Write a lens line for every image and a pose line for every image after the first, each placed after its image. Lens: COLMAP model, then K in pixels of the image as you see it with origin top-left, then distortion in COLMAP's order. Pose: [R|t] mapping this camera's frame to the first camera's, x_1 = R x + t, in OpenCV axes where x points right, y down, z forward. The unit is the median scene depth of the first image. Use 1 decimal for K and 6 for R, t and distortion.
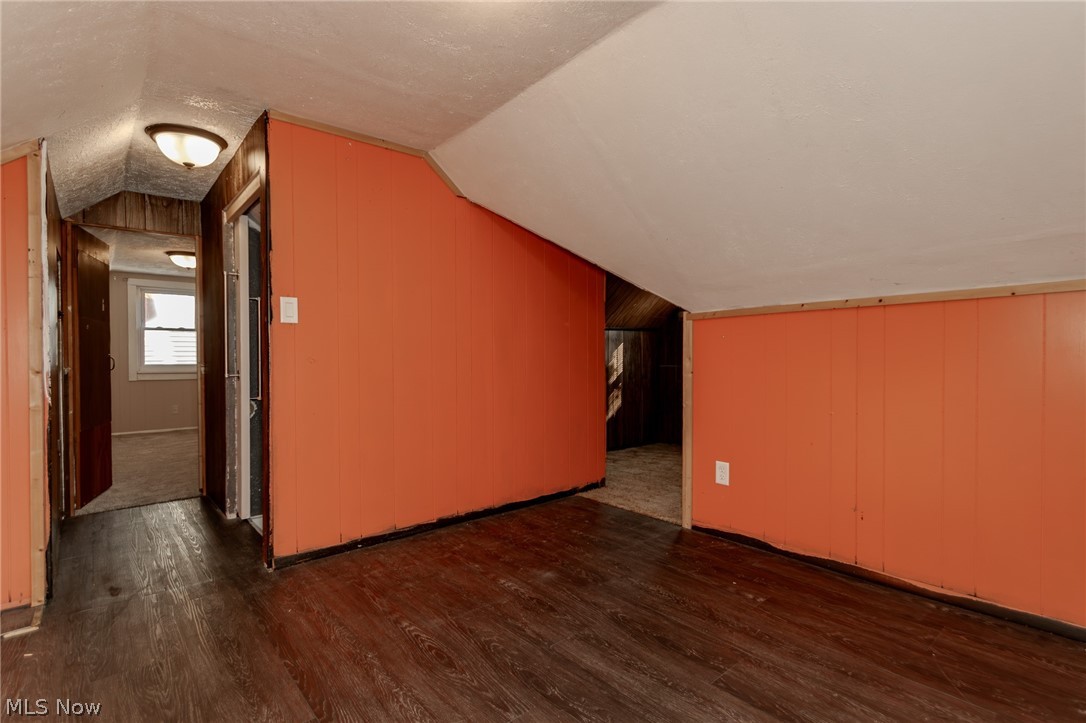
lens RADIAL K [[509.6, 0, 537.9], [0, 509.6, 363.5], [0, 0, 1]] dist [0.011527, -0.000227]
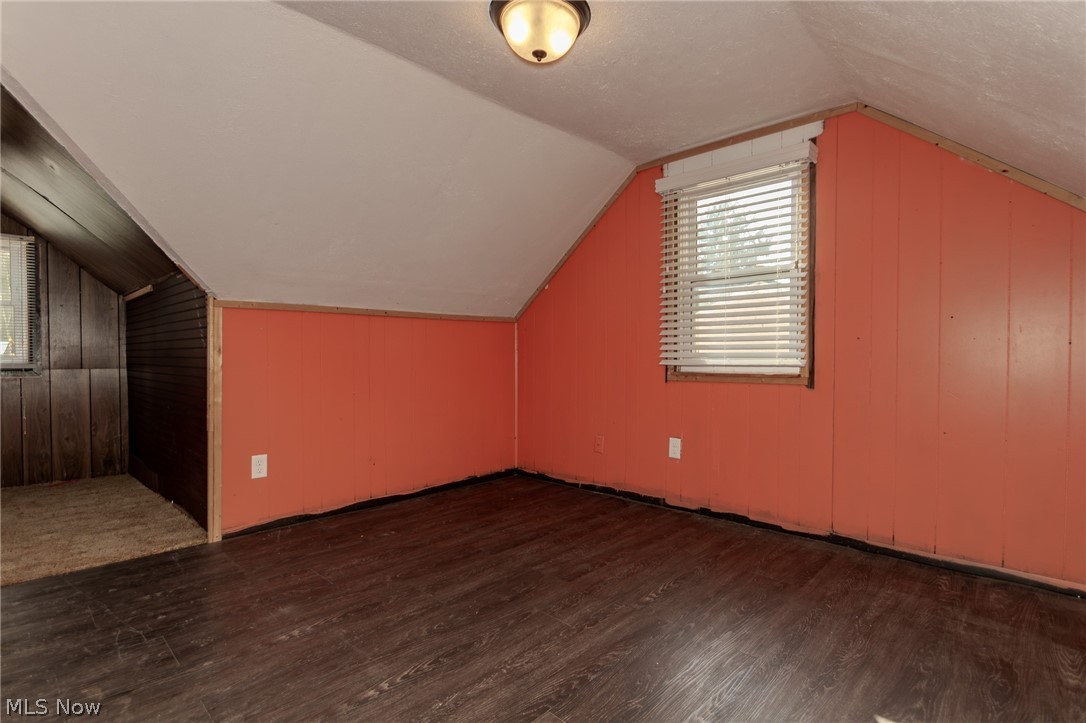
lens RADIAL K [[525.7, 0, 544.5], [0, 525.7, 367.2], [0, 0, 1]] dist [-0.000909, -0.000875]
pose [[-0.101693, -0.012827, 0.994733, -0.856508], [0.008947, 0.999865, 0.013808, 0.016001], [-0.994776, 0.010304, -0.101564, 0.667373]]
